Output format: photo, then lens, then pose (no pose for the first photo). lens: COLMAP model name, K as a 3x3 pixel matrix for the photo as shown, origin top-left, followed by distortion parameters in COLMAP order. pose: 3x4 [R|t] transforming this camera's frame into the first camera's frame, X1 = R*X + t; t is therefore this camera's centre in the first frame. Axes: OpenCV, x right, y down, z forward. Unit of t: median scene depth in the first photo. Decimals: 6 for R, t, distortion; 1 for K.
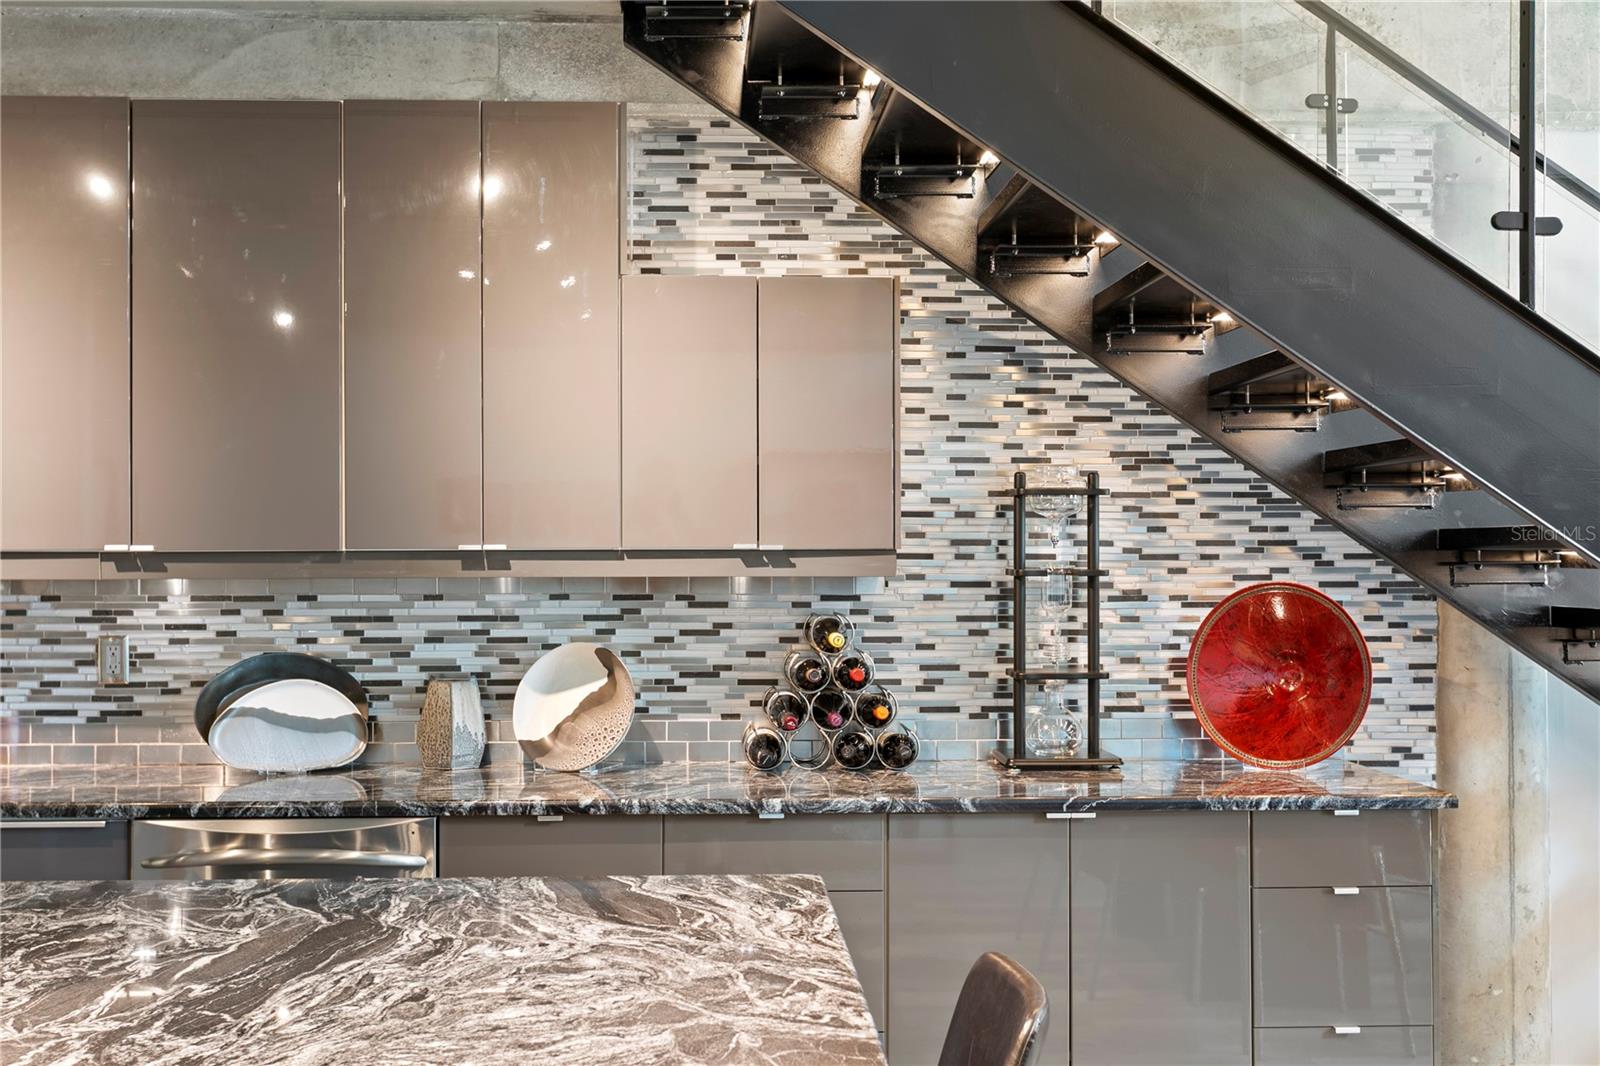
lens RADIAL K [[1780.2, 0, 764.7], [0, 1780.2, 538.6], [0, 0, 1]] dist [0.014456, 0.005026]
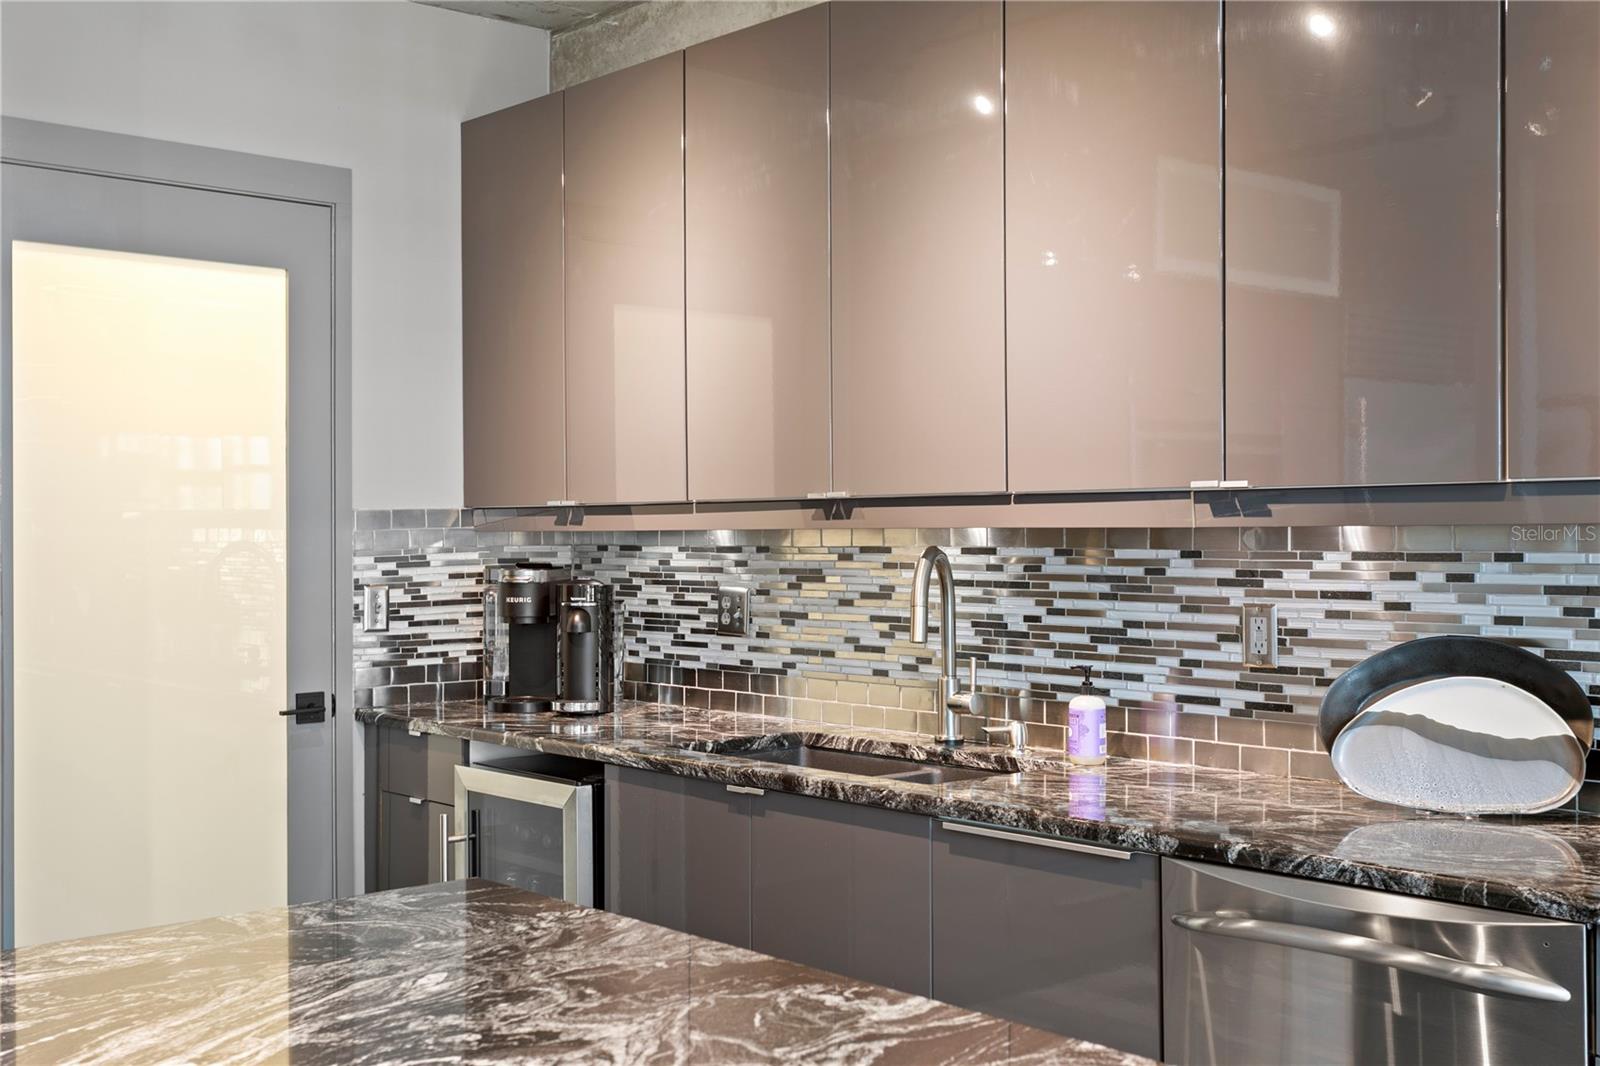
lens RADIAL K [[1780.2, 0, 764.7], [0, 1780.2, 538.6], [0, 0, 1]] dist [0.014456, 0.005026]
pose [[0.626455, 0.002242, -0.779454, 0.093440], [0.008530, 0.999916, 0.009732, 0.017496], [0.779411, -0.012746, 0.626384, 0.362185]]
